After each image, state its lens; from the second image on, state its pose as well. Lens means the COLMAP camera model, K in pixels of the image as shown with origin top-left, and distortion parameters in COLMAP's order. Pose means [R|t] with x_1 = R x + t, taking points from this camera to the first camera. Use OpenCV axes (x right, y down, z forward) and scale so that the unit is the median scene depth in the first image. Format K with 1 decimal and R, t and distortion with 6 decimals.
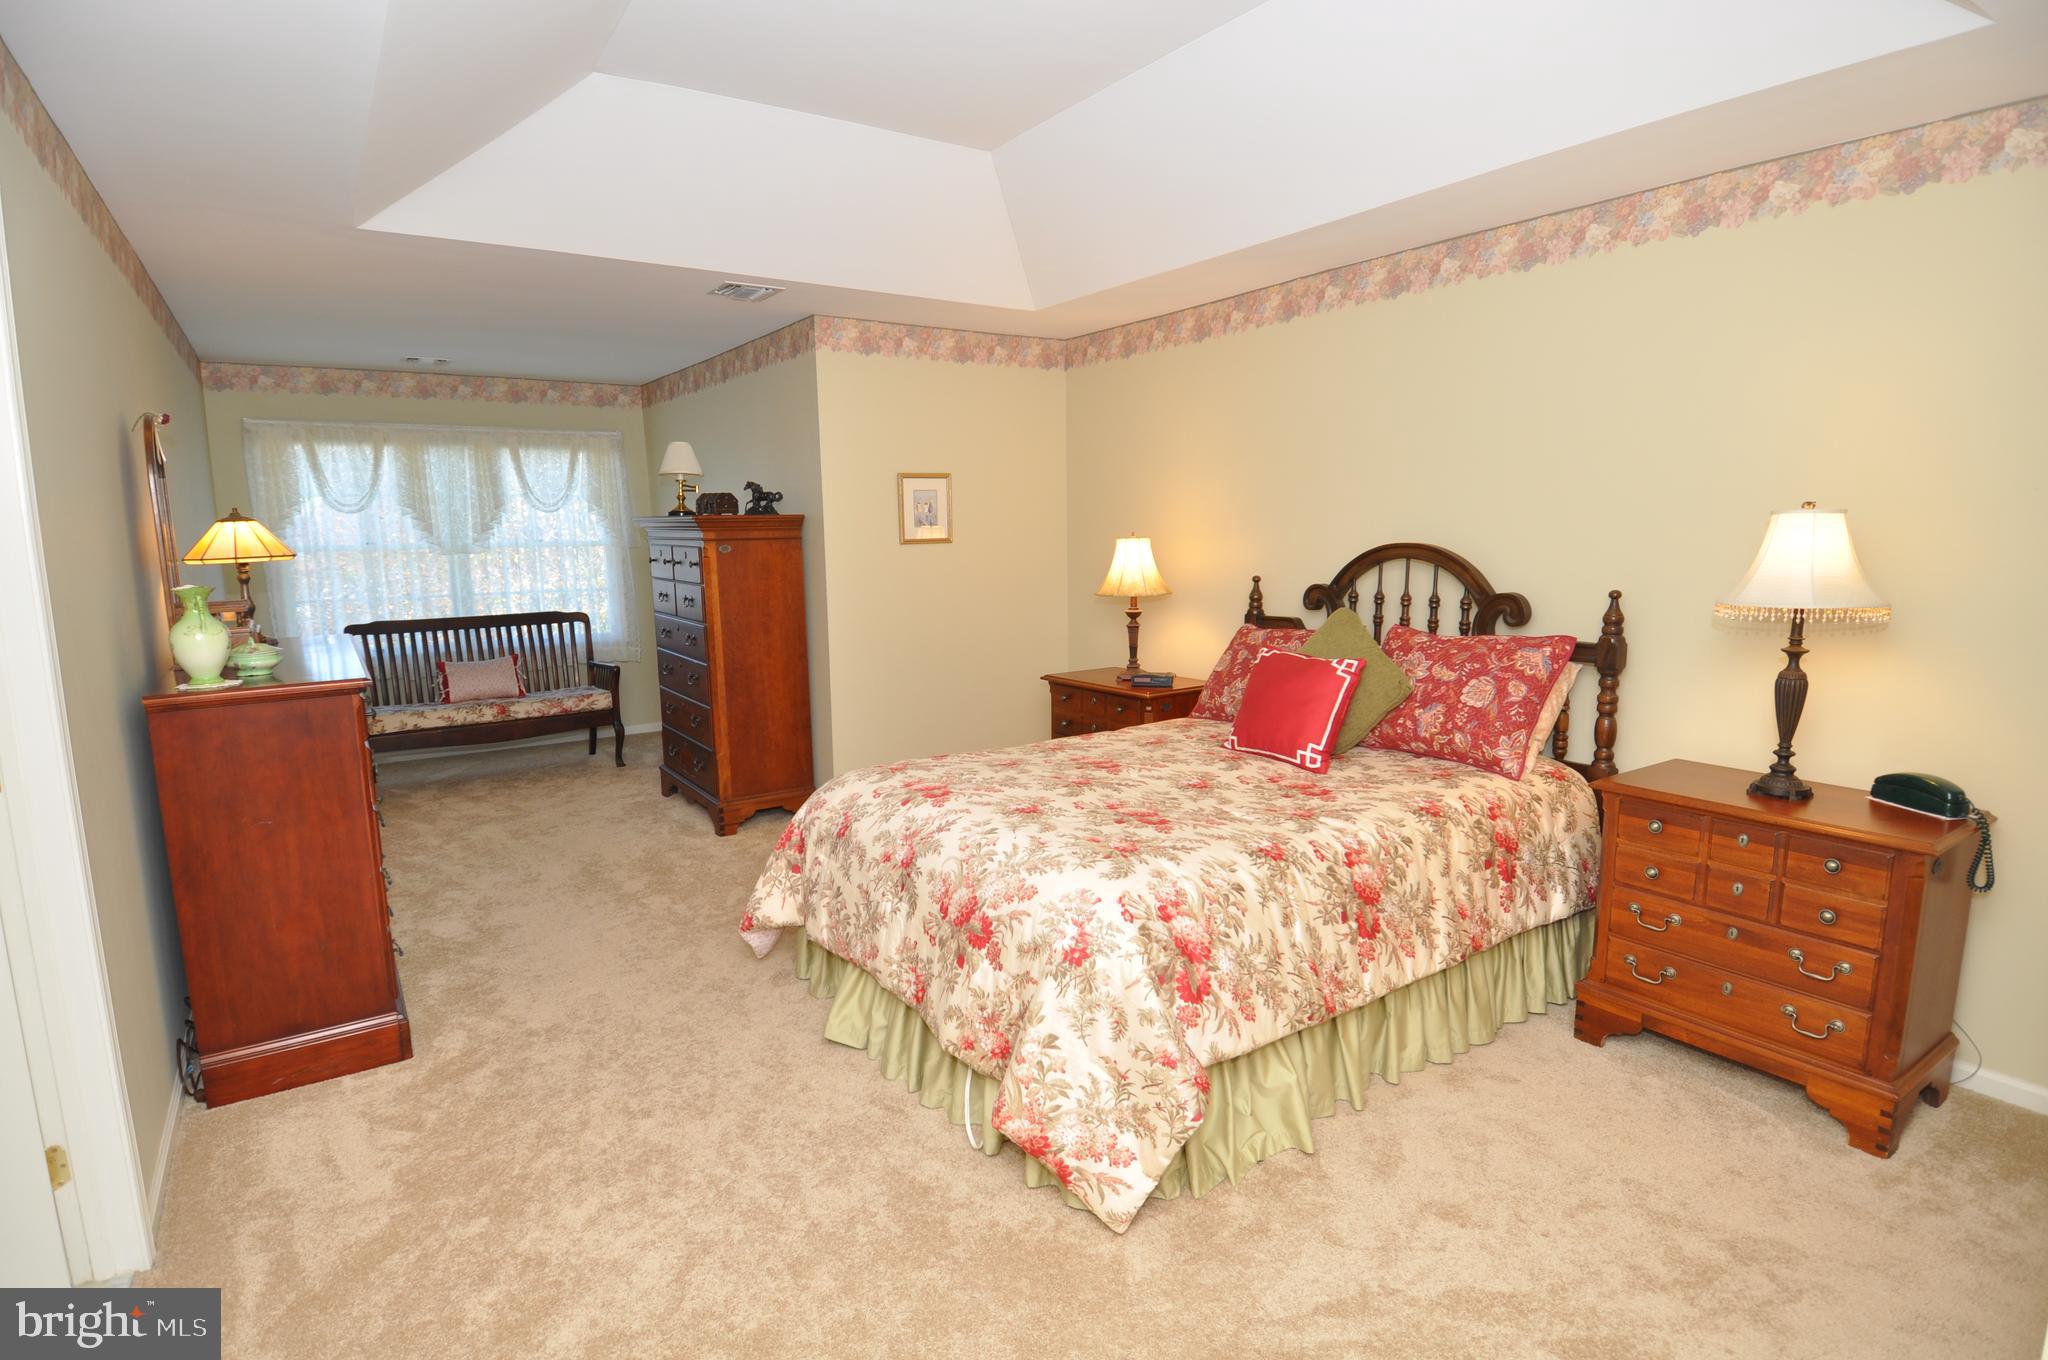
lens RADIAL K [[1047.4, 0, 1024.0], [0, 1047.4, 680.0], [0, 0, 1]] dist [0.055252, -0.060669]
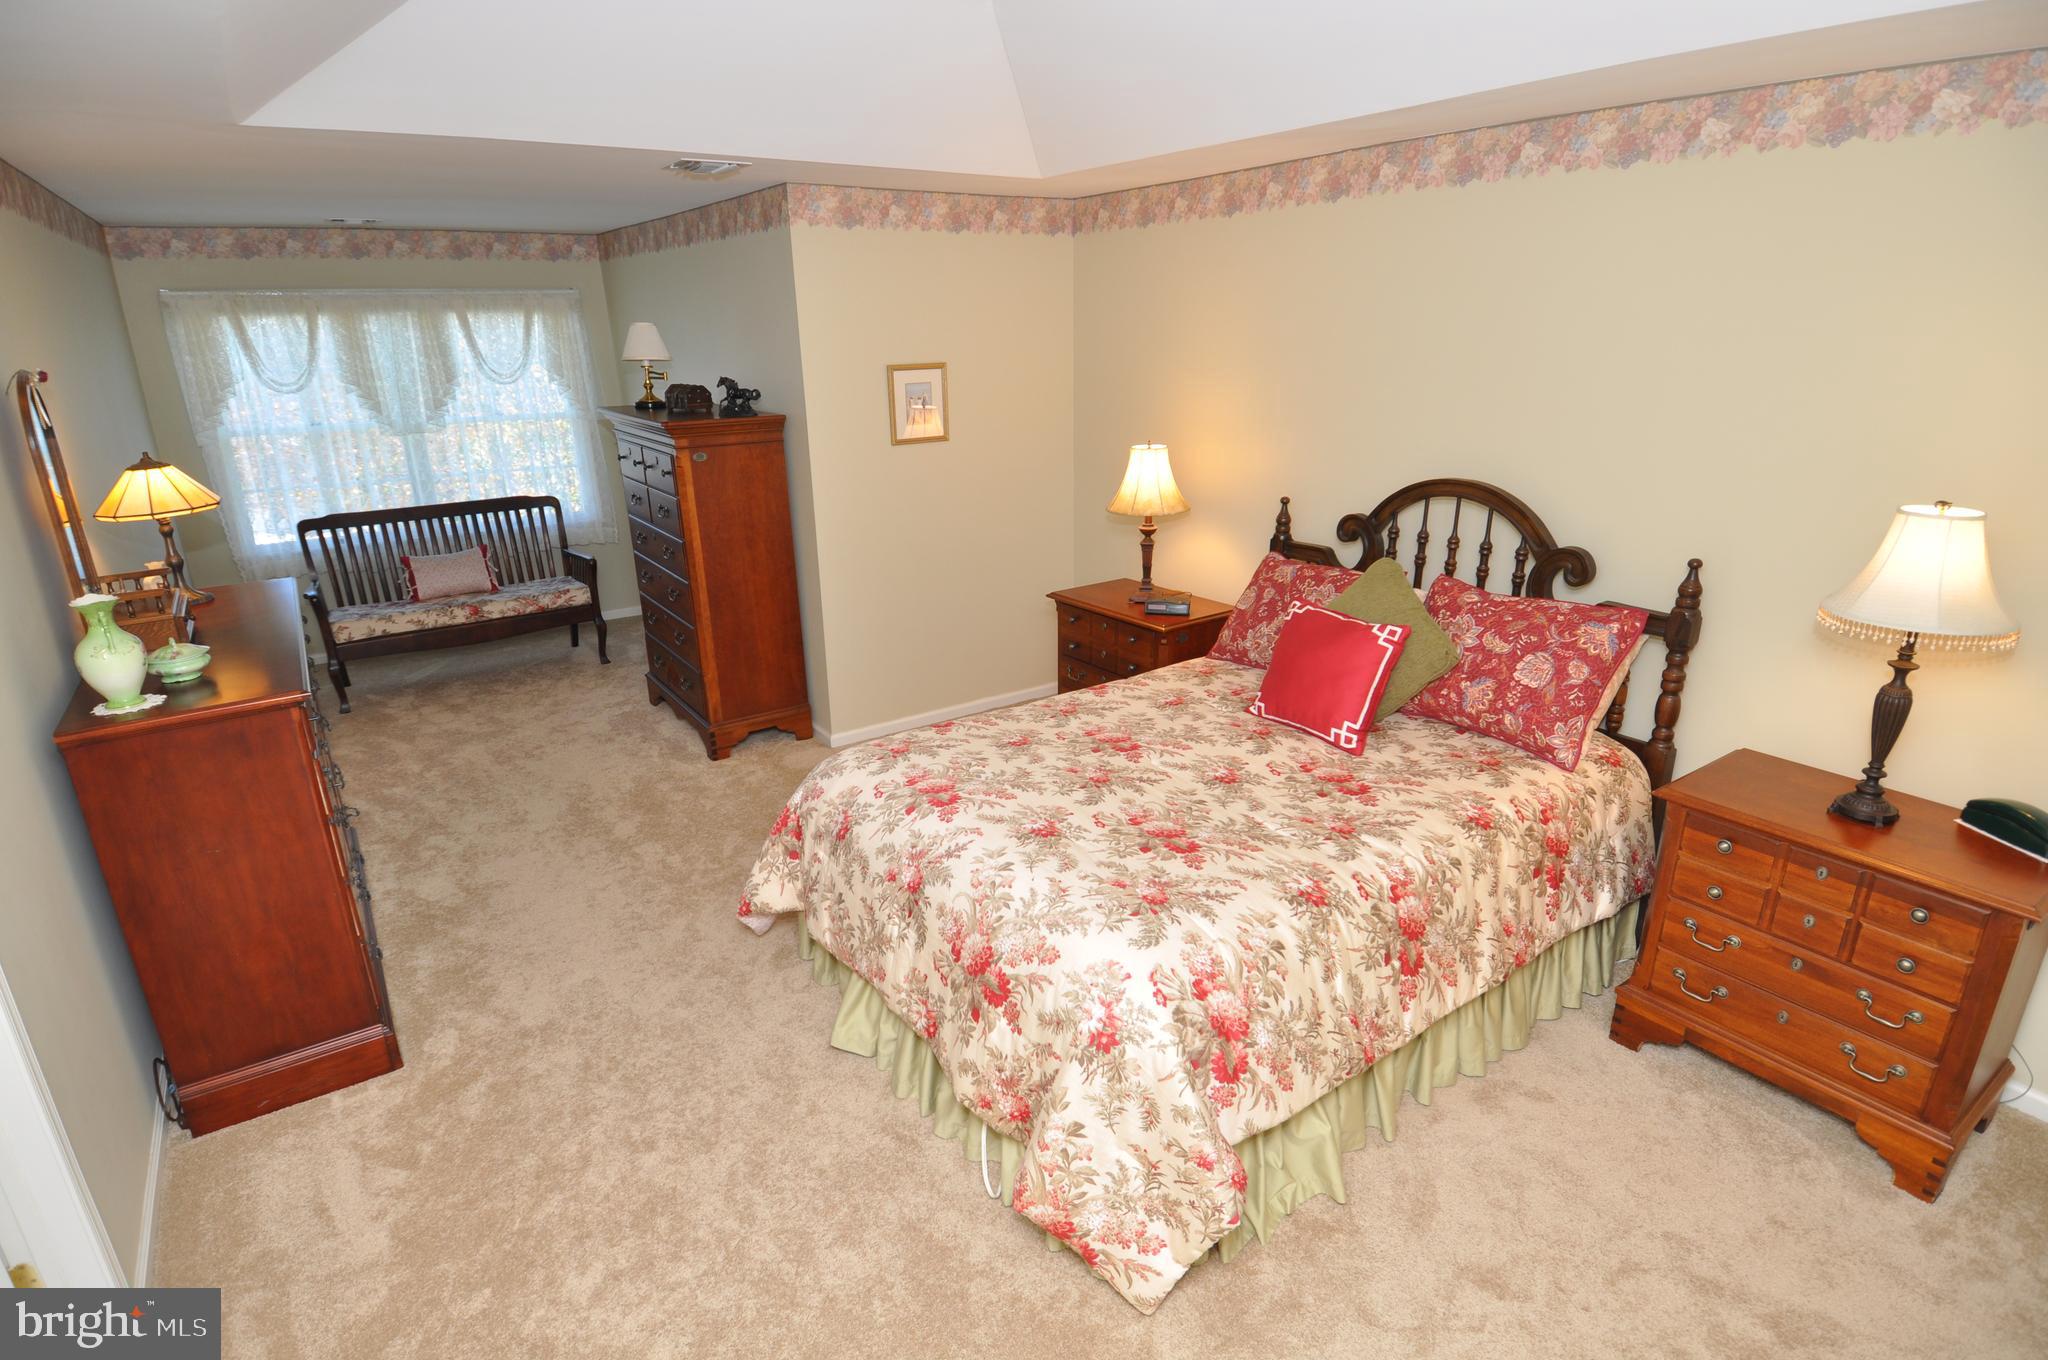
lens RADIAL K [[1047.4, 0, 1024.0], [0, 1047.4, 680.0], [0, 0, 1]] dist [0.055252, -0.060669]
pose [[0.999965, -0.005202, 0.006479, -0.017852], [0.003984, 0.984465, 0.175534, -0.152945], [-0.007291, -0.175502, 0.984452, 0.109547]]
